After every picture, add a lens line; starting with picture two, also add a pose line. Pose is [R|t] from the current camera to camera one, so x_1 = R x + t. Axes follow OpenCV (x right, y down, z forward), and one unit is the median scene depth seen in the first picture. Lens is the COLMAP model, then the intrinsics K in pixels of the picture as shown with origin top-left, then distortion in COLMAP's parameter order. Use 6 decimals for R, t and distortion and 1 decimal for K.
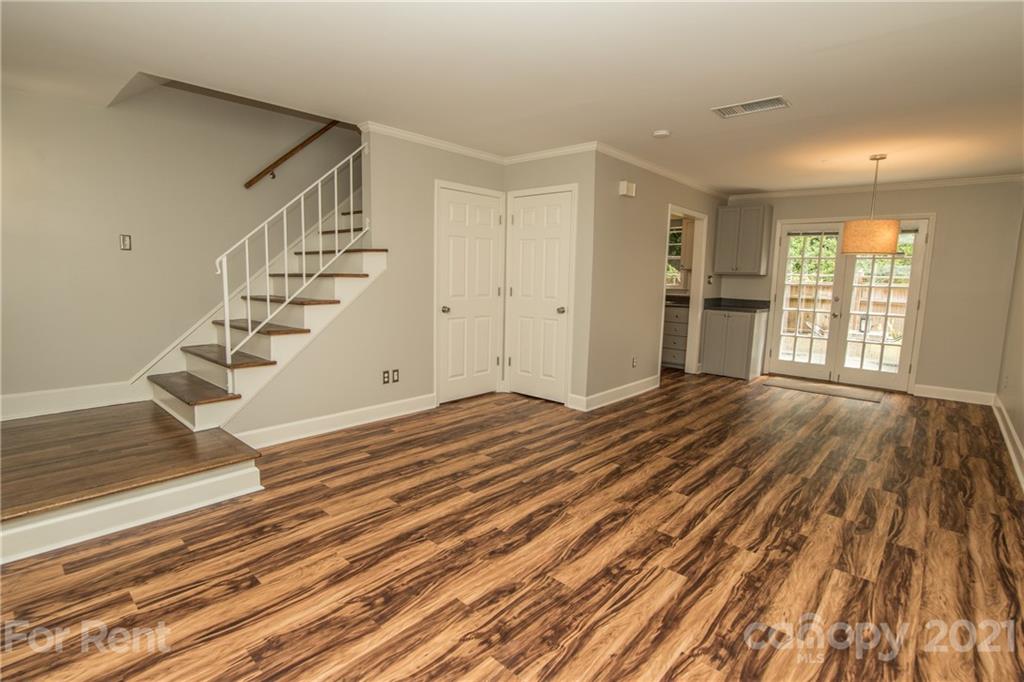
lens RADIAL K [[495.3, 0, 492.9], [0, 495.3, 337.8], [0, 0, 1]] dist [-0.027550, 0.000177]
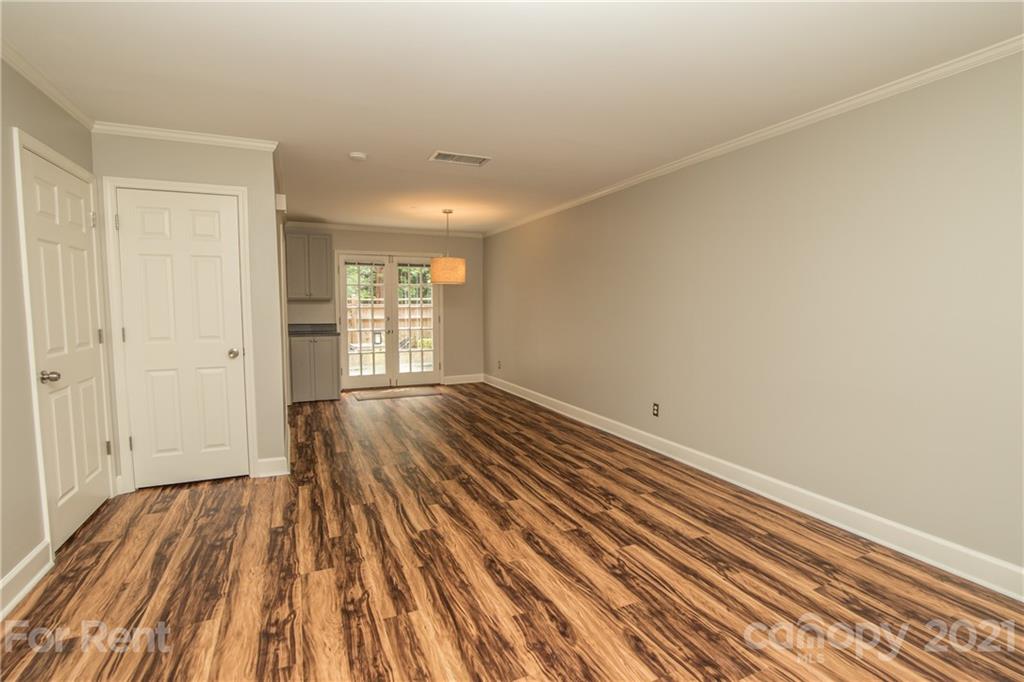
lens RADIAL K [[476.2, 0, 509.9], [0, 476.2, 339.2], [0, 0, 1]] dist [-0.039047, 0.007664]
pose [[0.384878, -0.089673, 0.918601, -0.589774], [0.125146, 0.991148, 0.044321, -0.093790], [-0.914444, 0.097901, 0.392693, 0.571958]]
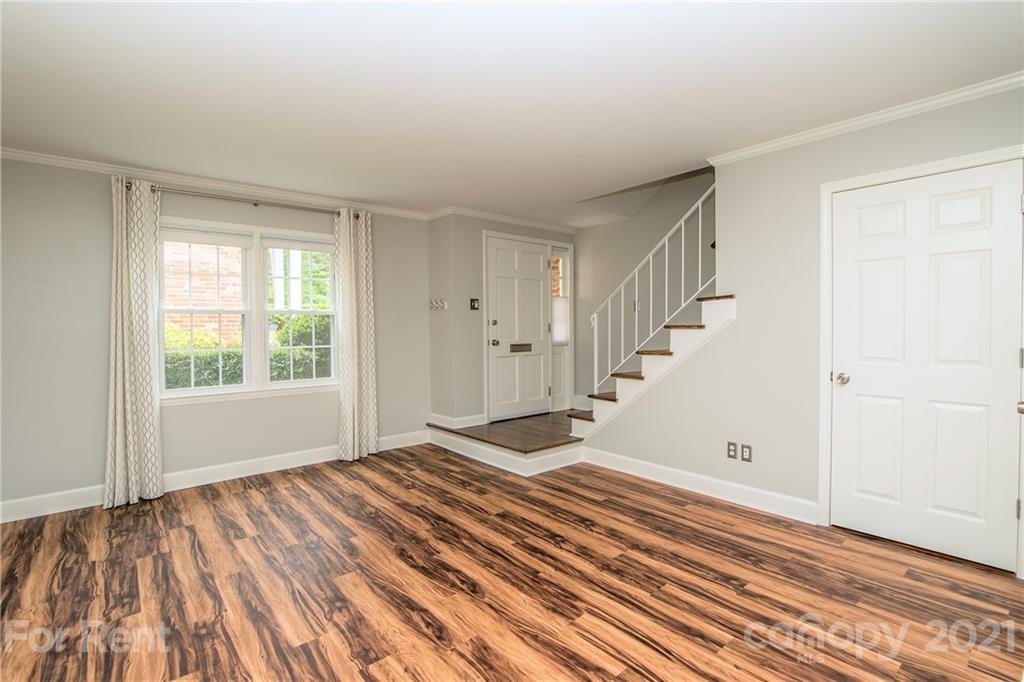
lens RADIAL K [[476.2, 0, 509.9], [0, 476.2, 339.2], [0, 0, 1]] dist [-0.039047, 0.007664]
pose [[-0.117057, 0.007495, -0.993097, 0.903525], [-0.120446, 0.992483, 0.021688, -0.113304], [0.985794, 0.122153, -0.115274, 1.066288]]
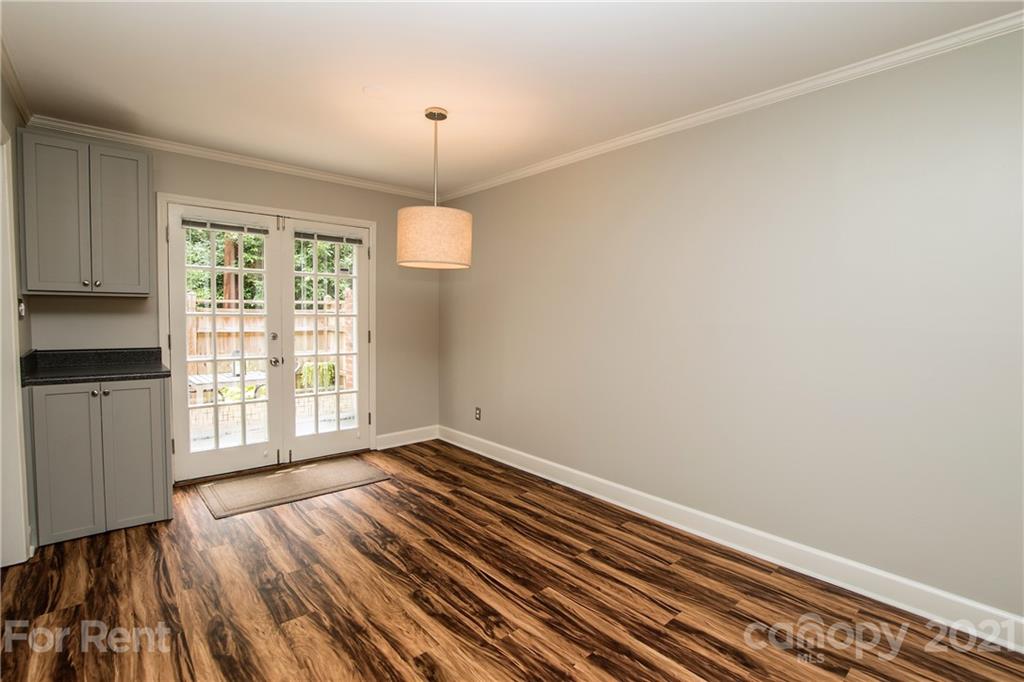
lens RADIAL K [[476.2, 0, 509.9], [0, 476.2, 339.2], [0, 0, 1]] dist [-0.039047, 0.007664]
pose [[0.099293, -0.076308, 0.992128, 0.268425], [0.113778, 0.991387, 0.064864, -0.174459], [-0.988532, 0.106442, 0.107120, 1.370891]]
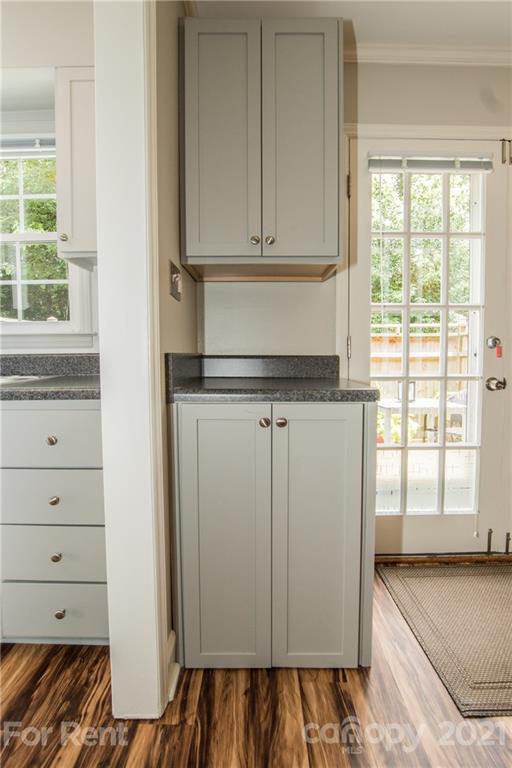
lens RADIAL K [[366.3, 0, 259.2], [0, 366.3, 373.6], [0, 0, 1]] dist [-0.019956, 0.000960]
pose [[0.727581, -0.060524, 0.683347, 0.811189], [0.108212, 0.993756, -0.027199, -0.145112], [-0.677434, 0.093736, 0.729587, 1.995481]]
